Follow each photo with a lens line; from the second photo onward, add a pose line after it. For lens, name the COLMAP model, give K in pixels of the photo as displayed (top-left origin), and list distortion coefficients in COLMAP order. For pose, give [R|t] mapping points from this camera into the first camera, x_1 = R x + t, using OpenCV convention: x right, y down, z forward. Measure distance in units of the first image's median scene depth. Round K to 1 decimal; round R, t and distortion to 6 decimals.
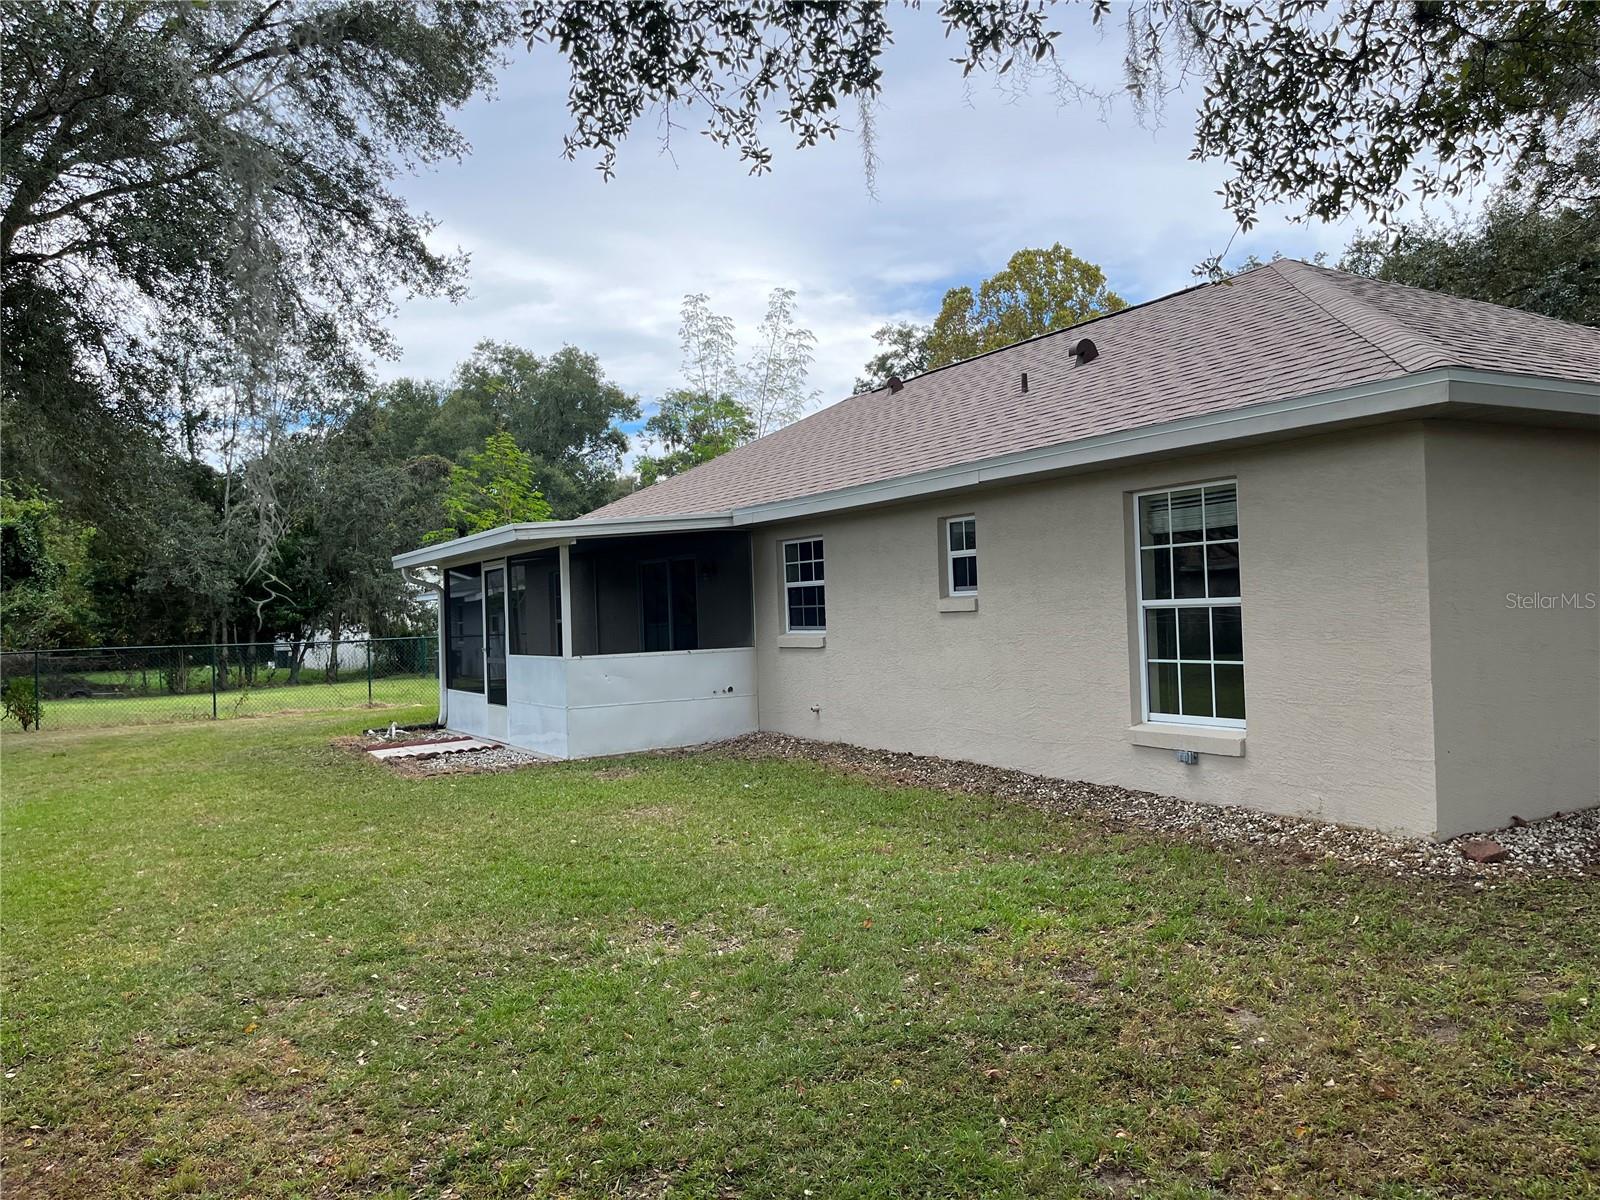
lens RADIAL K [[1214.7, 0, 798.6], [0, 1214.7, 594.4], [0, 0, 1]] dist [0.047479, -0.067239]
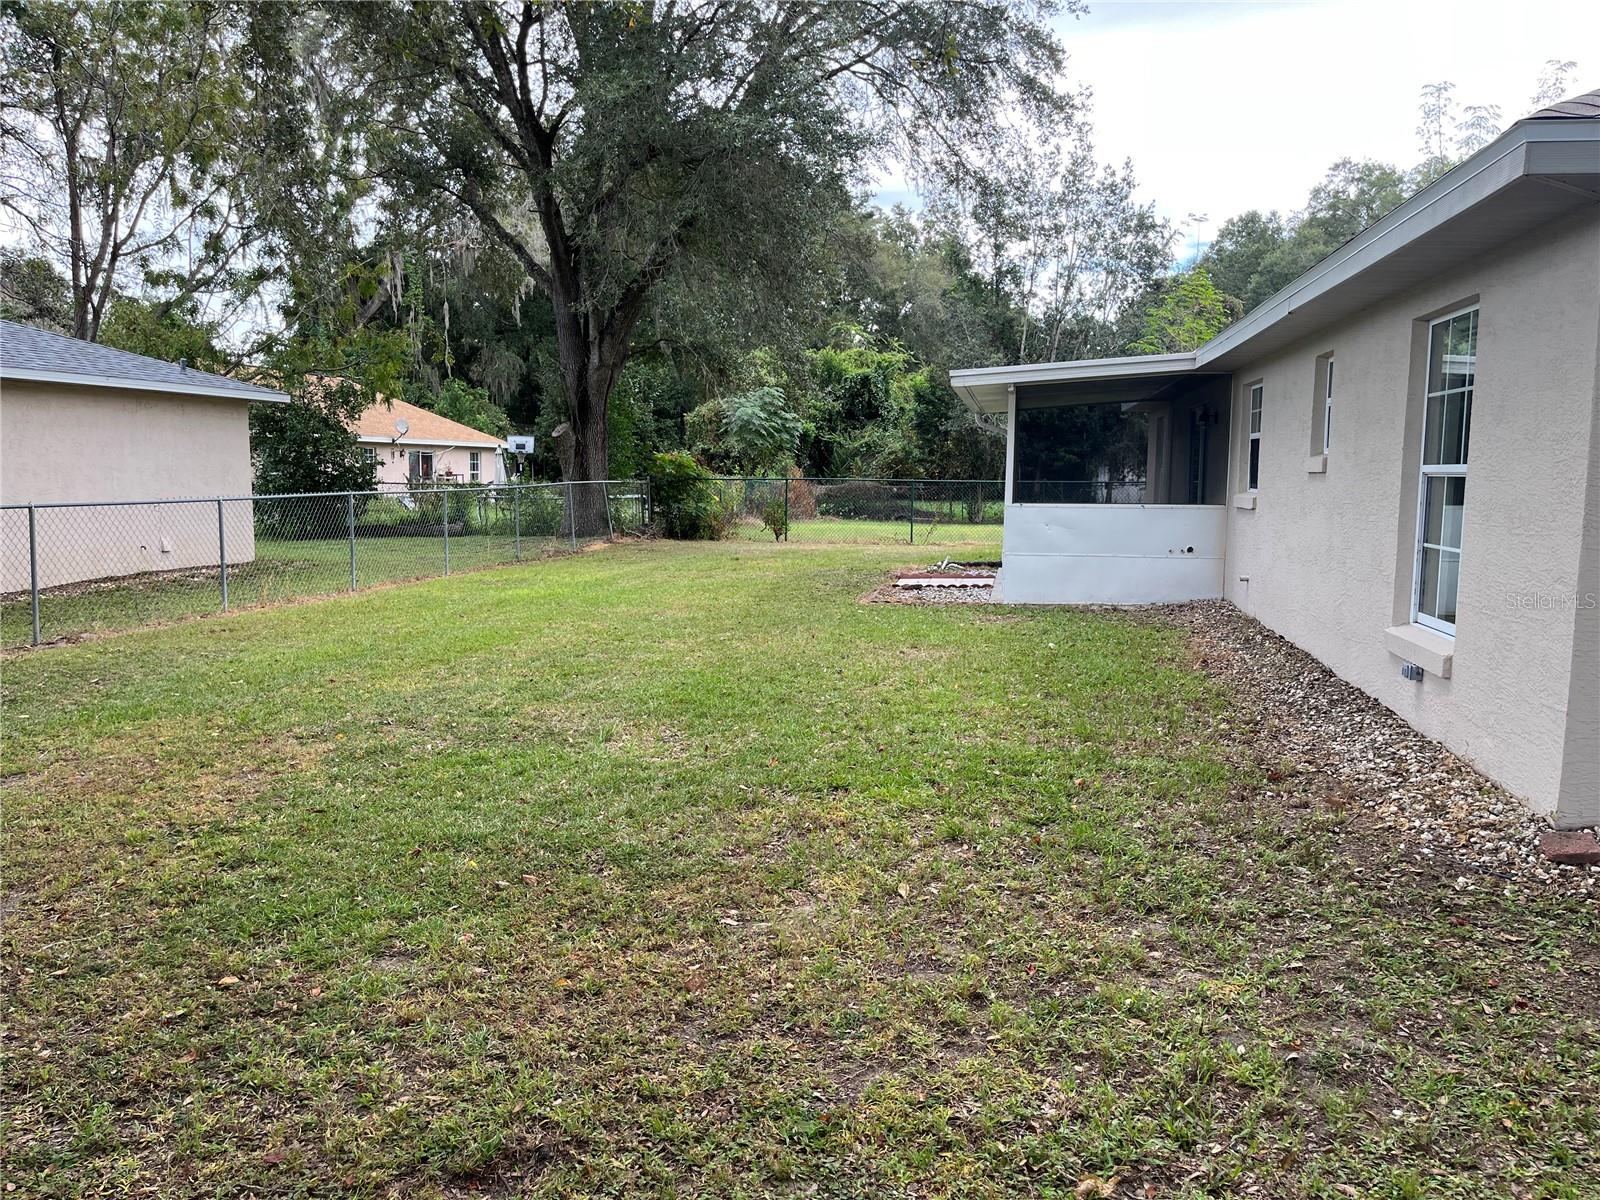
lens RADIAL K [[1214.7, 0, 800.6], [0, 1214.7, 601.6], [0, 0, 1]] dist [0.047479, -0.067239]
pose [[0.754251, 0.109447, -0.647399, 0.110603], [-0.022868, 0.989790, 0.140688, -0.002173], [0.656187, -0.091309, 0.749053, 0.037877]]
